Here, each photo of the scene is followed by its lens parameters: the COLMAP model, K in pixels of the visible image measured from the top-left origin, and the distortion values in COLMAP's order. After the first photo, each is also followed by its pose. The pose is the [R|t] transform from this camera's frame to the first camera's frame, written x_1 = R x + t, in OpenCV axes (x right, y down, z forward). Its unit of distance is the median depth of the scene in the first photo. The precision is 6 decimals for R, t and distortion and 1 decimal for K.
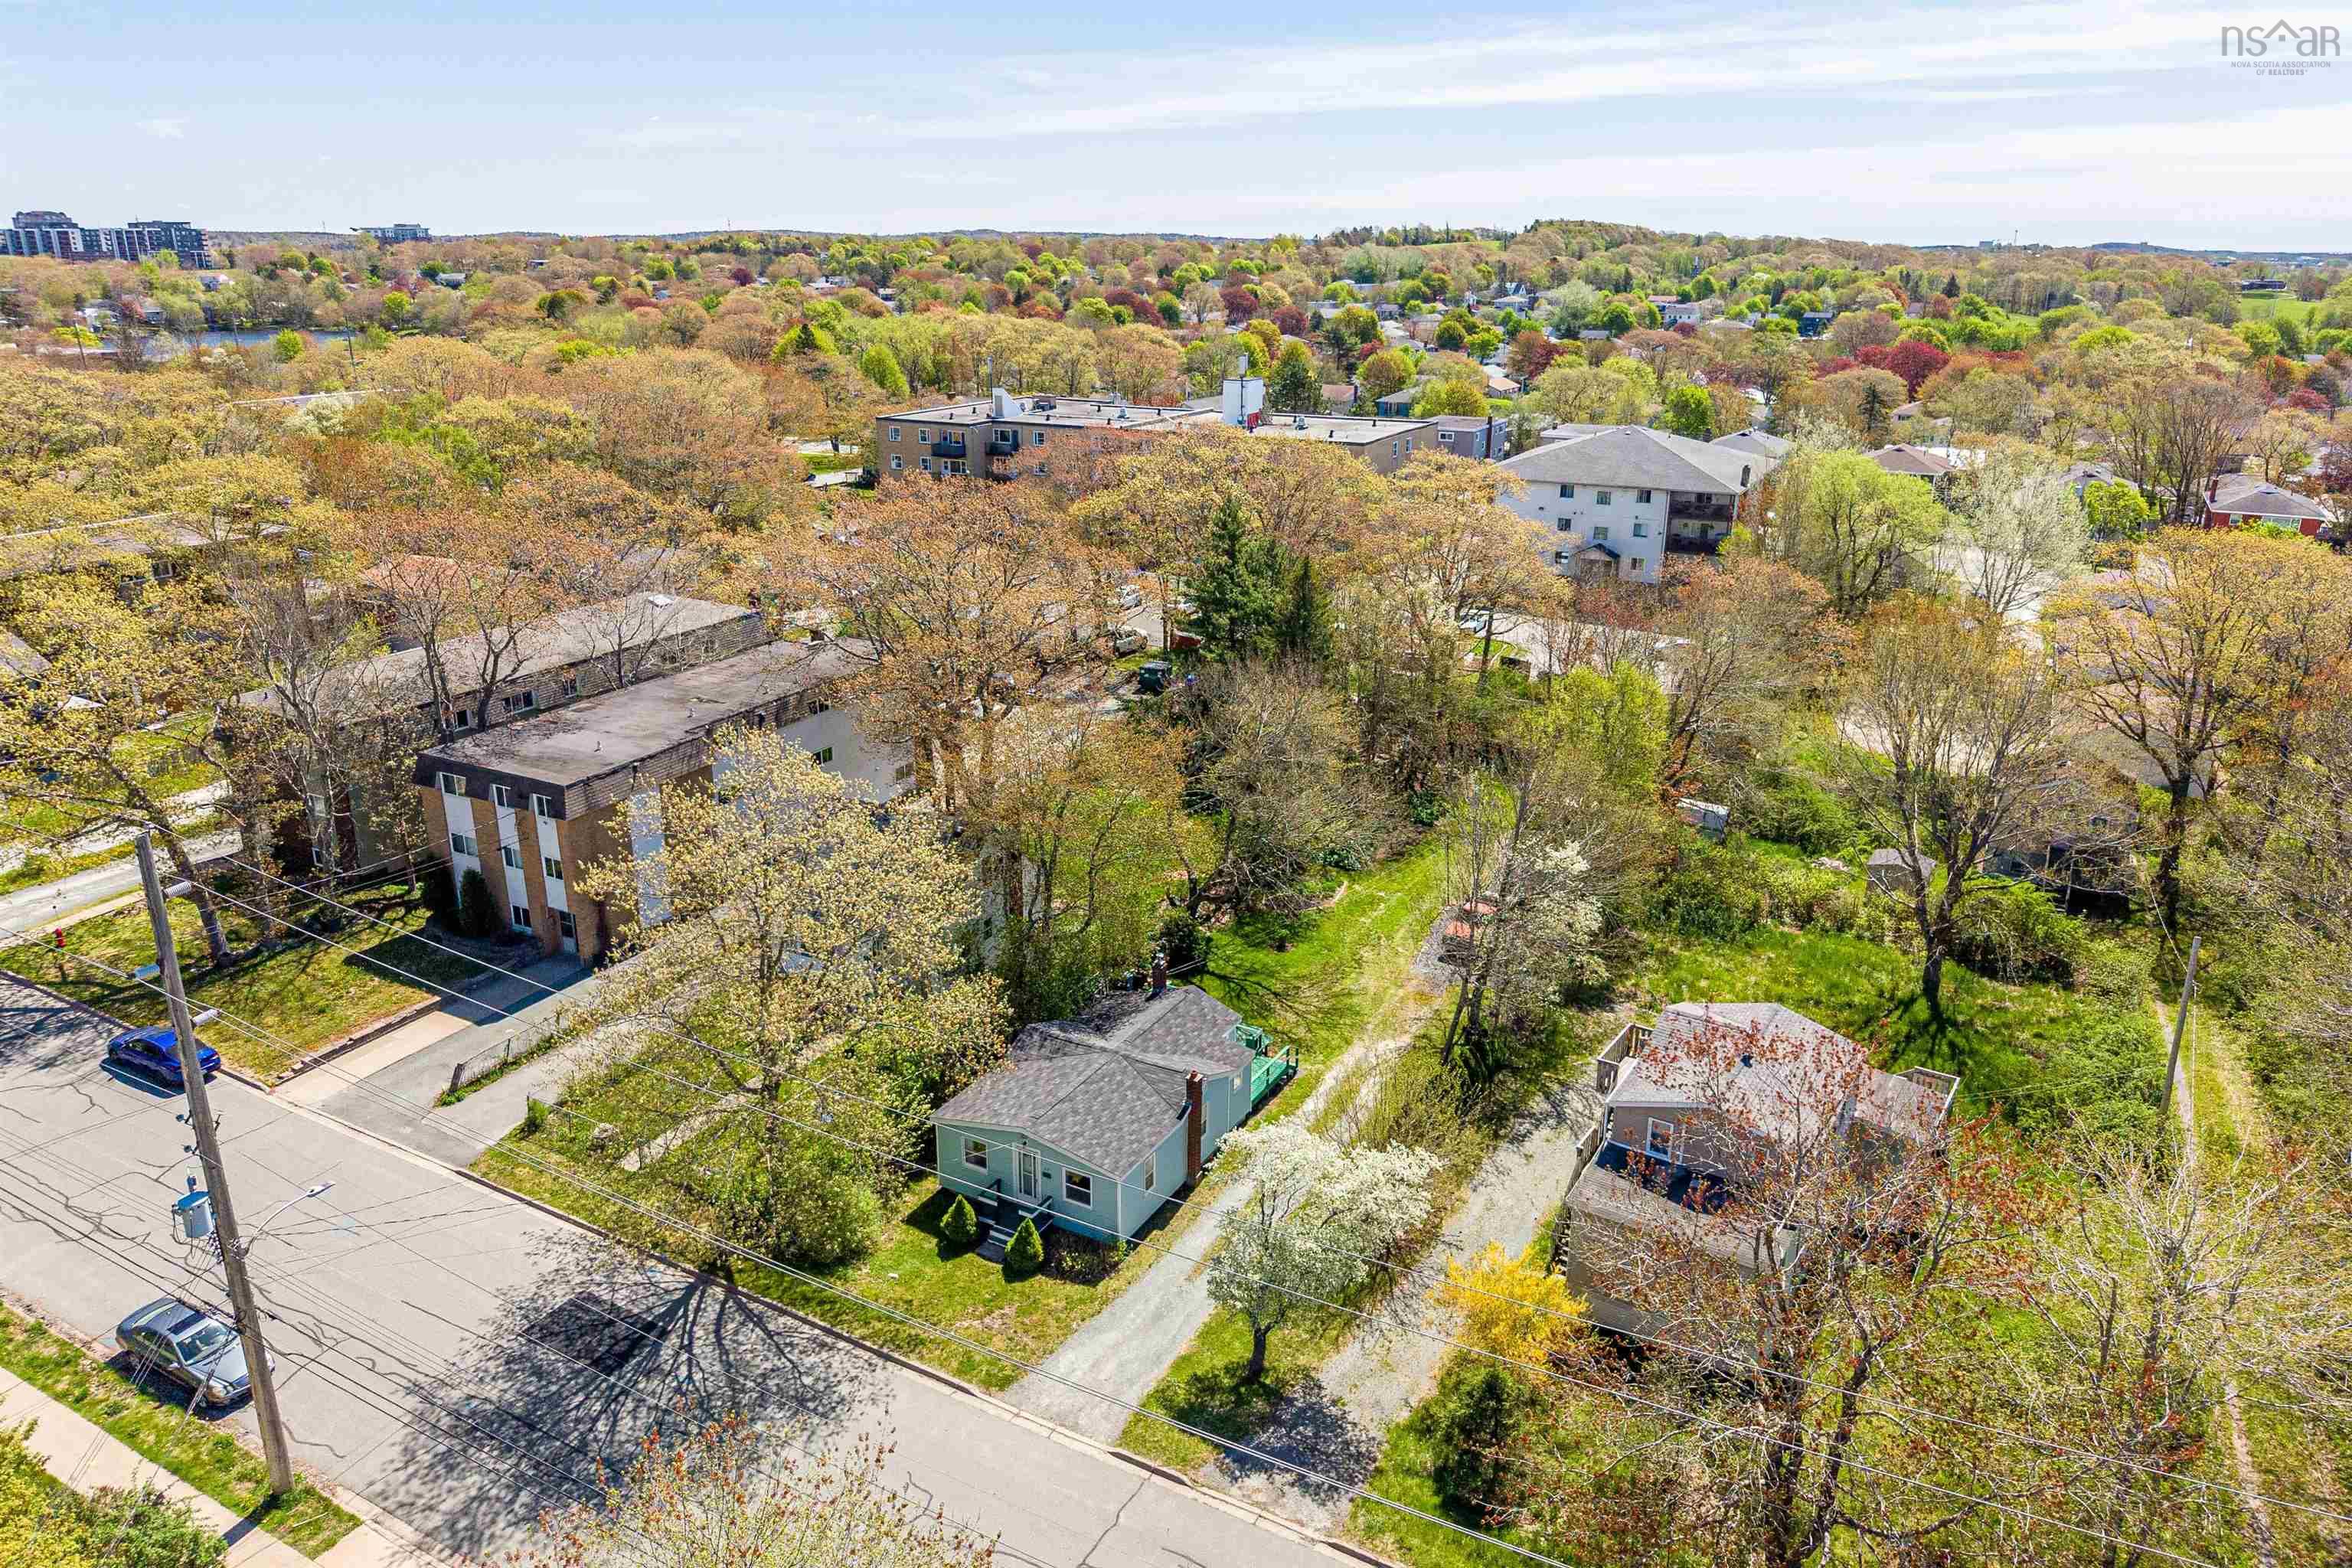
lens RADIAL K [[1562.6, 0, 1178.5], [0, 1562.6, 790.8], [0, 0, 1]] dist [-0.009031, -0.000172]
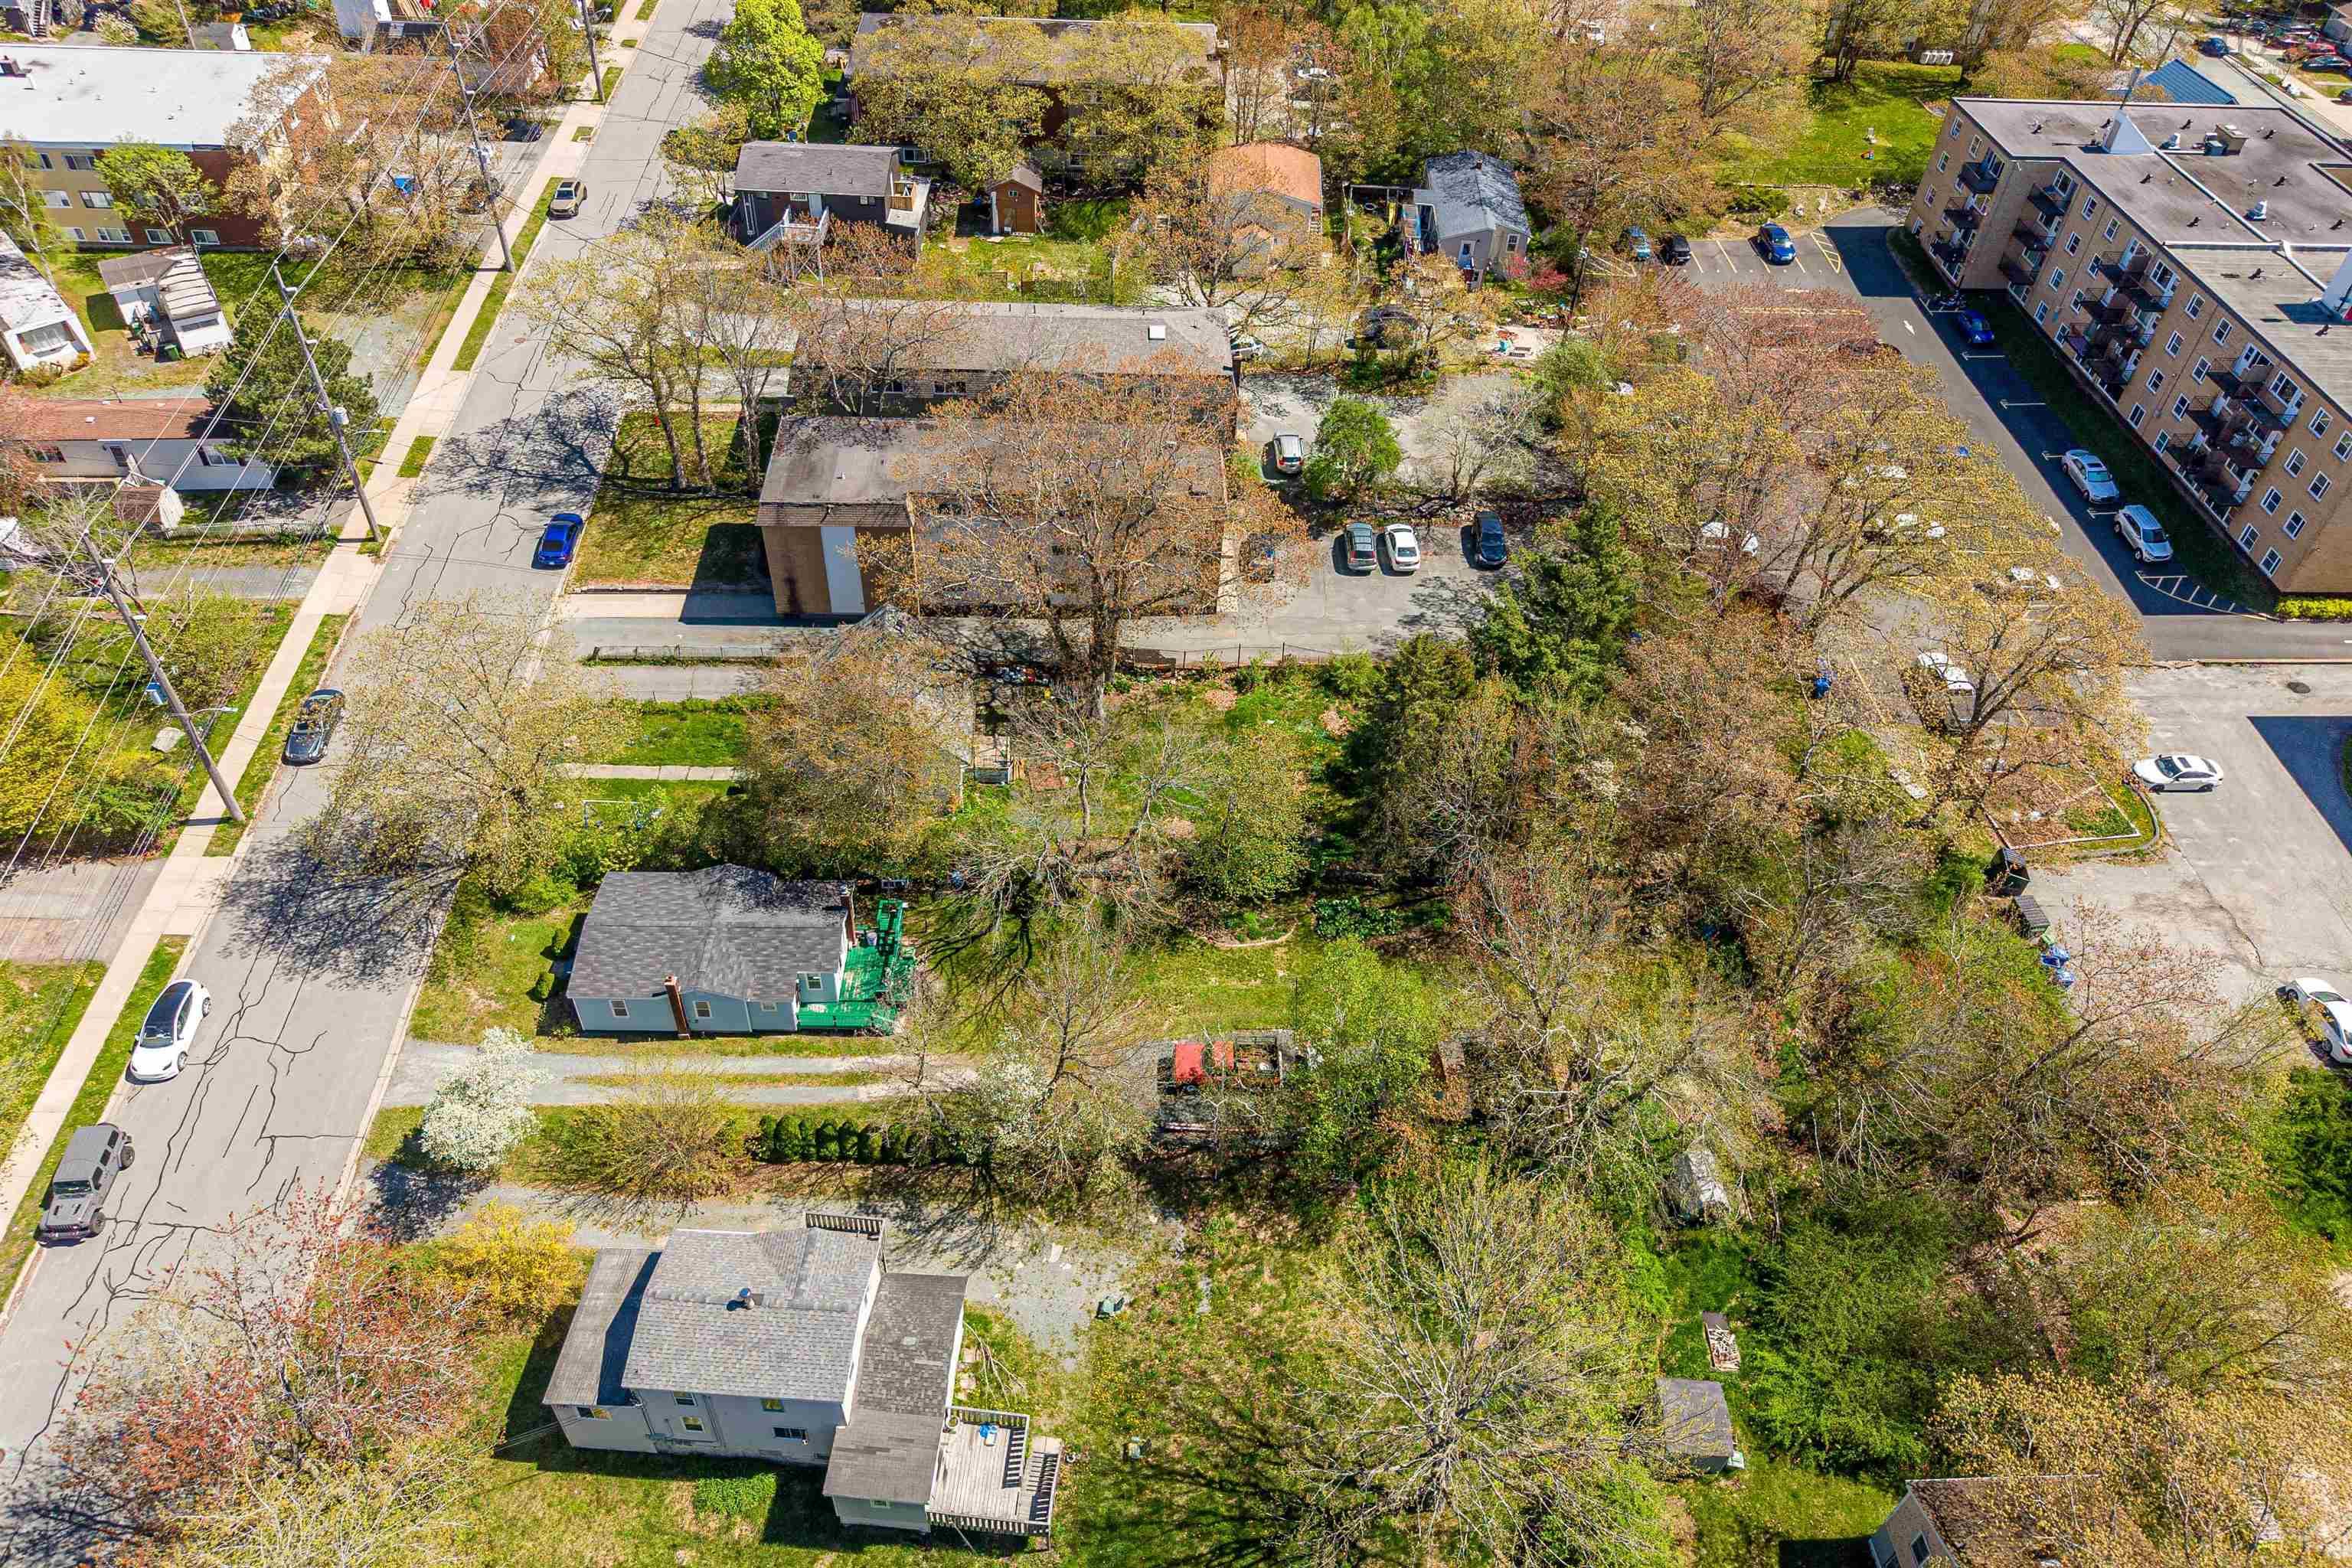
lens RADIAL K [[1545.9, 0, 1169.8], [0, 1545.9, 772.9], [0, 0, 1]] dist [0.001400, -0.001550]
pose [[0.504147, 0.615029, -0.606280, 0.729751], [-0.326481, 0.785653, 0.525508, -0.627785], [0.799528, -0.066995, 0.596881, 0.455259]]
